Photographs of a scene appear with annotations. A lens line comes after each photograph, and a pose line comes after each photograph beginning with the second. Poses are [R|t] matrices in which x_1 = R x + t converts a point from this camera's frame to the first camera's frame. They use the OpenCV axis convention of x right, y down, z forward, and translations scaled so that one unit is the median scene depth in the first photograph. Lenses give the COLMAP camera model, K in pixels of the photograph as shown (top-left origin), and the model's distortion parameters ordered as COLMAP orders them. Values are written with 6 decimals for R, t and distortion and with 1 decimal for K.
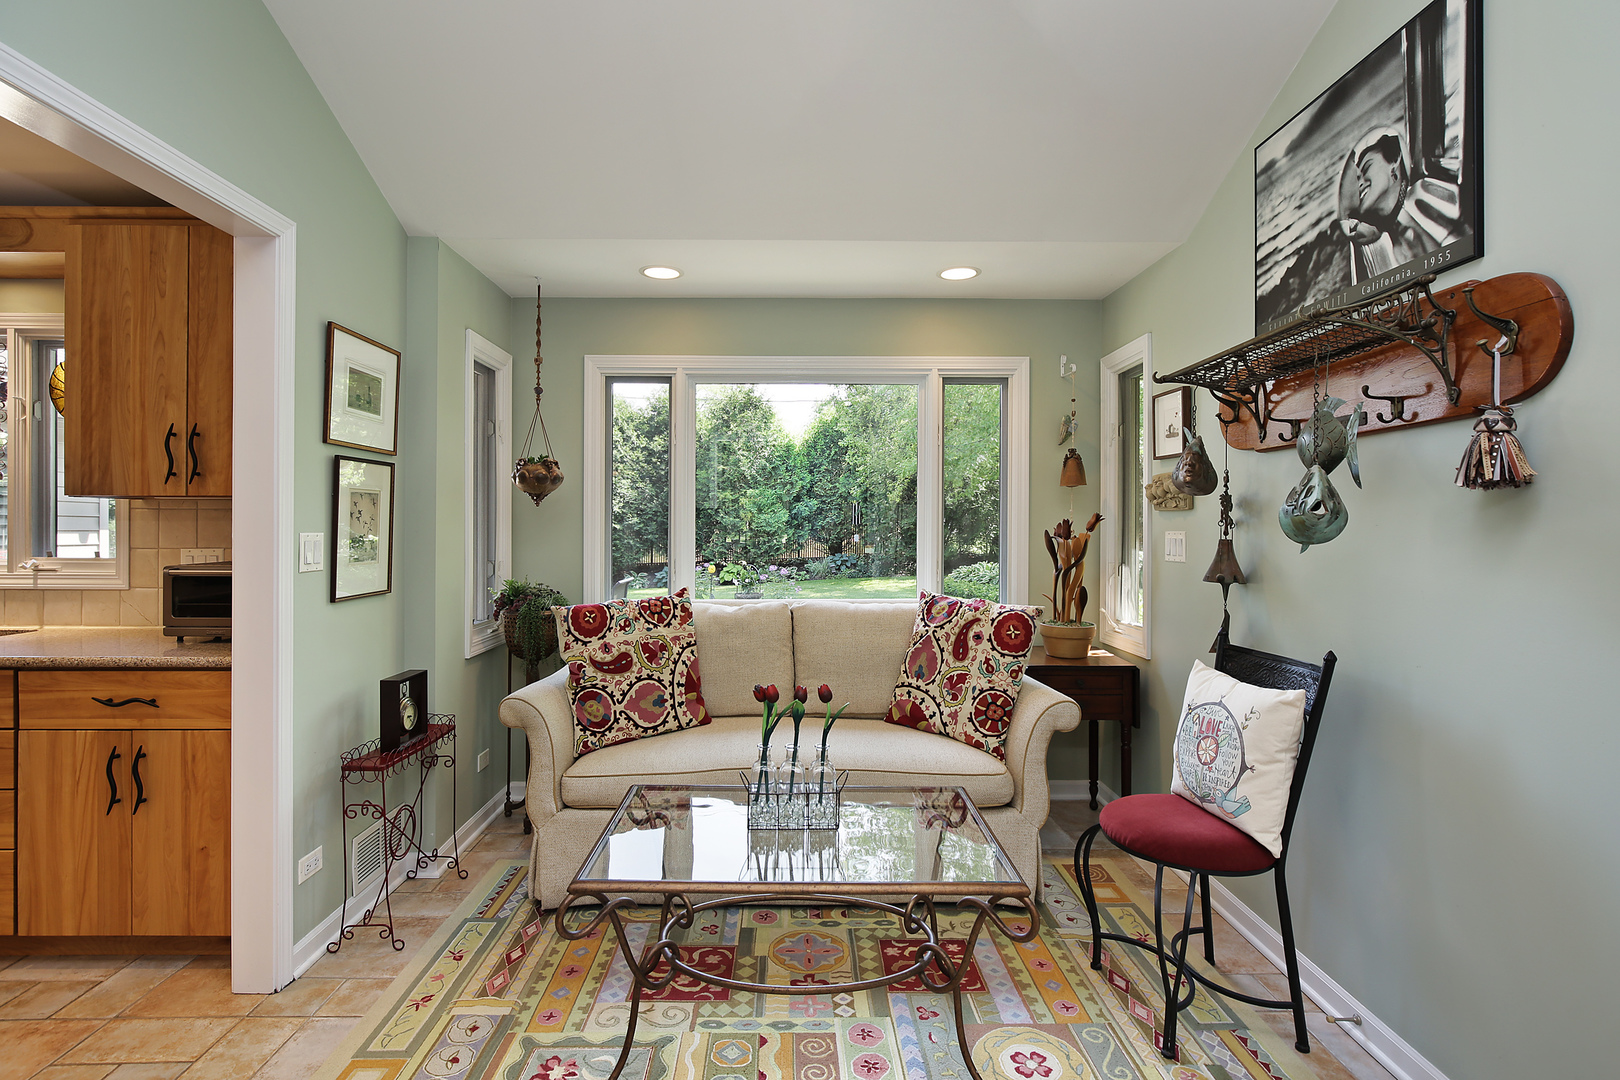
lens RADIAL K [[782.4, 0, 805.3], [0, 782.4, 527.2], [0, 0, 1]] dist [-0.014997, -0.000368]
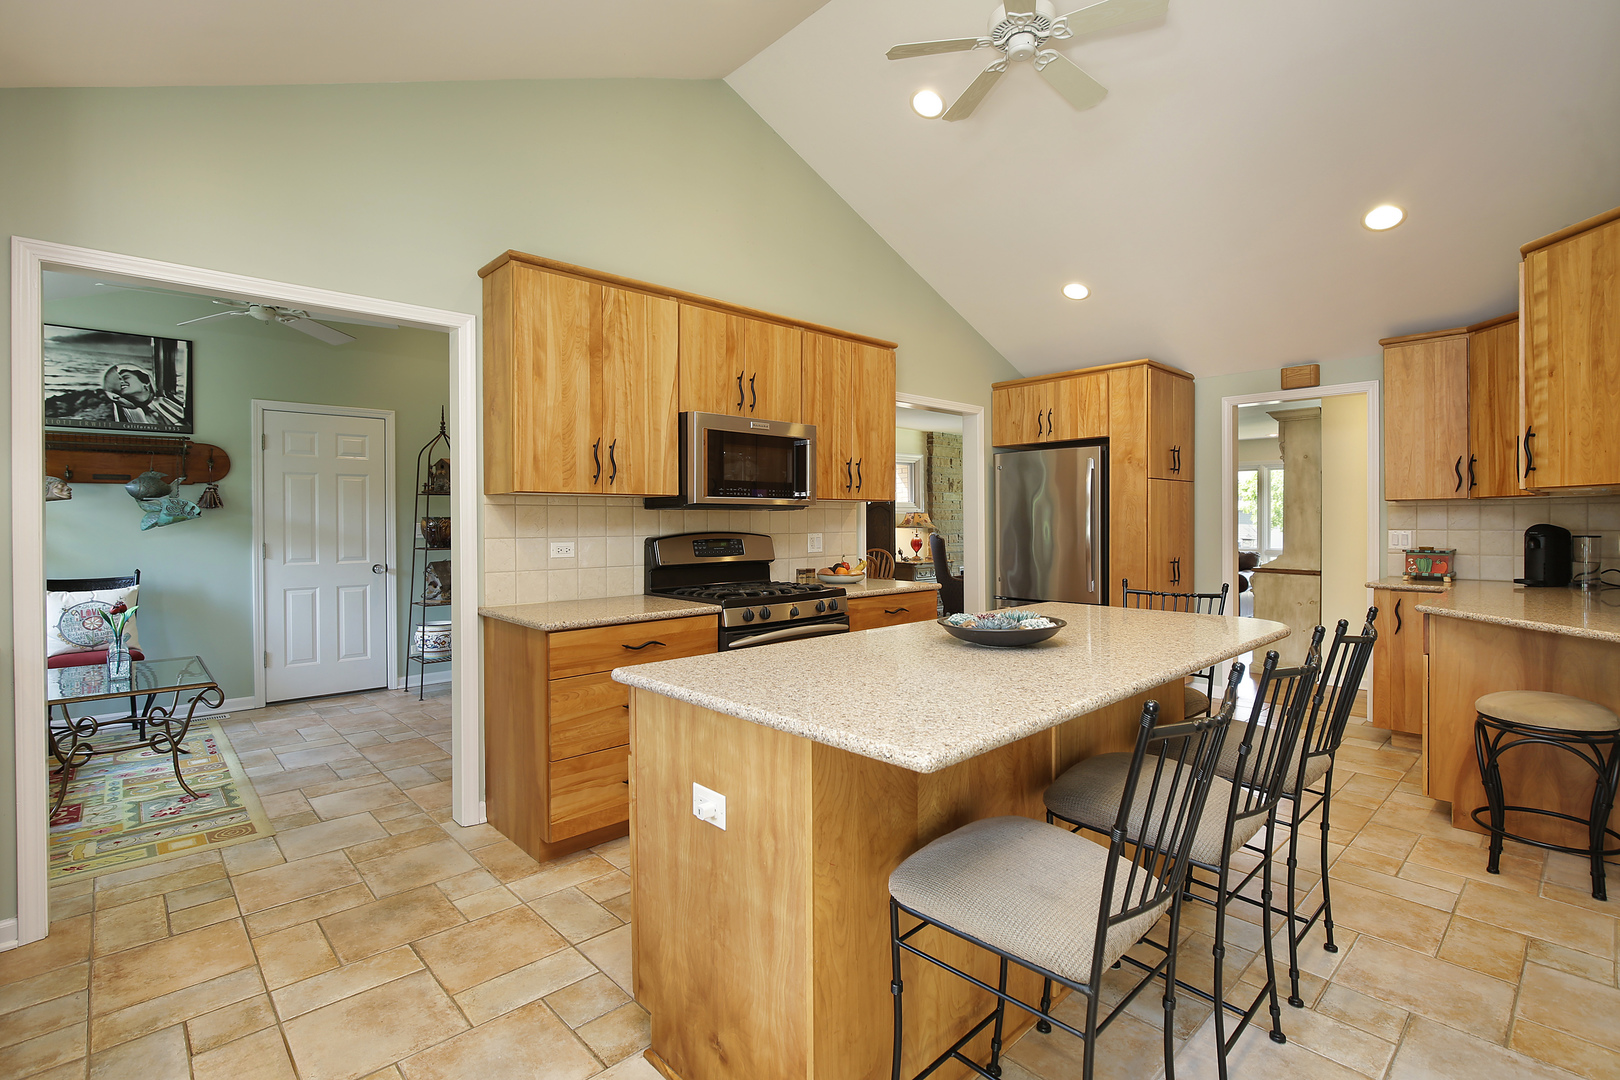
lens RADIAL K [[747.8, 0, 810.3], [0, 747.8, 525.5], [0, 0, 1]] dist [0.000662, 0.000116]
pose [[-0.680334, -0.006731, 0.732872, -2.596294], [0.005782, 0.999877, 0.014550, -0.005519], [-0.732880, 0.014136, -0.680211, 1.039010]]
